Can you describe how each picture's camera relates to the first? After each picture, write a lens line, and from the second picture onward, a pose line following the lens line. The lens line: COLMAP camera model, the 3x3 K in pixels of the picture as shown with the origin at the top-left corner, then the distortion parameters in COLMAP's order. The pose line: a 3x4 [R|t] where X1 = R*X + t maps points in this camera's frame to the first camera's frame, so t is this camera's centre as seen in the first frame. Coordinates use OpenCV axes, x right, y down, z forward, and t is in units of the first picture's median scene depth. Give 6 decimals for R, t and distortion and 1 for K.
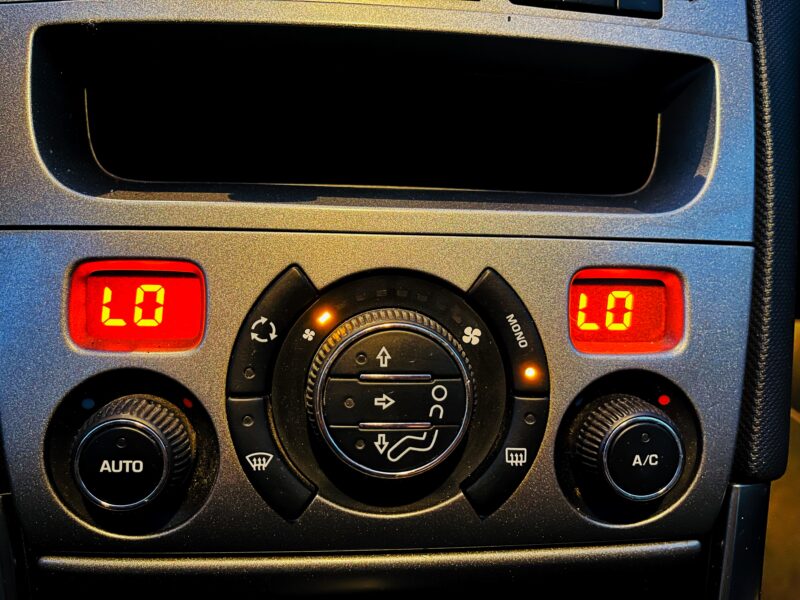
lens RADIAL K [[607.6, 0, 395.9], [0, 607.6, 296.4], [0, 0, 1]] dist [0.069799, -0.117907]
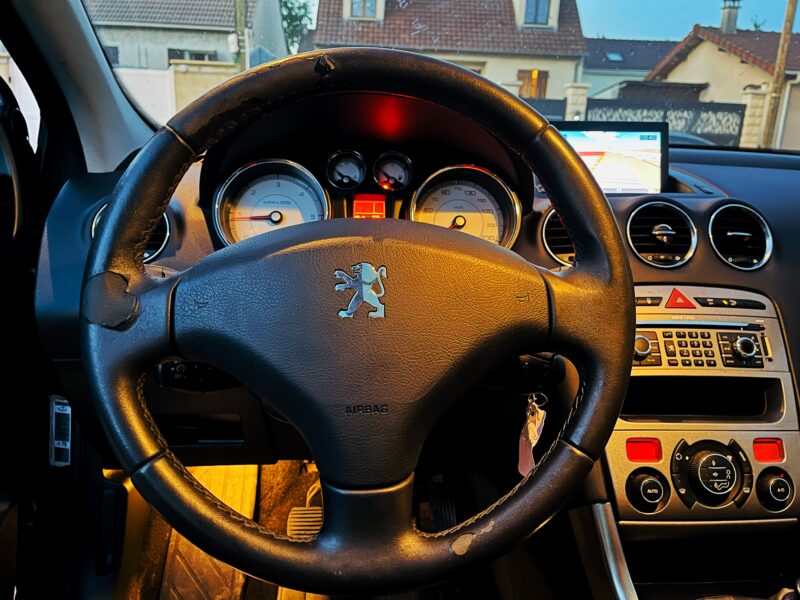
lens RADIAL K [[607.6, 0, 395.9], [0, 607.6, 296.4], [0, 0, 1]] dist [0.069799, -0.117907]
pose [[0.999110, -0.022985, -0.035359, -1.789476], [0.013549, 0.968923, -0.246991, 0.006120], [0.039937, 0.246293, 0.968372, -3.017945]]
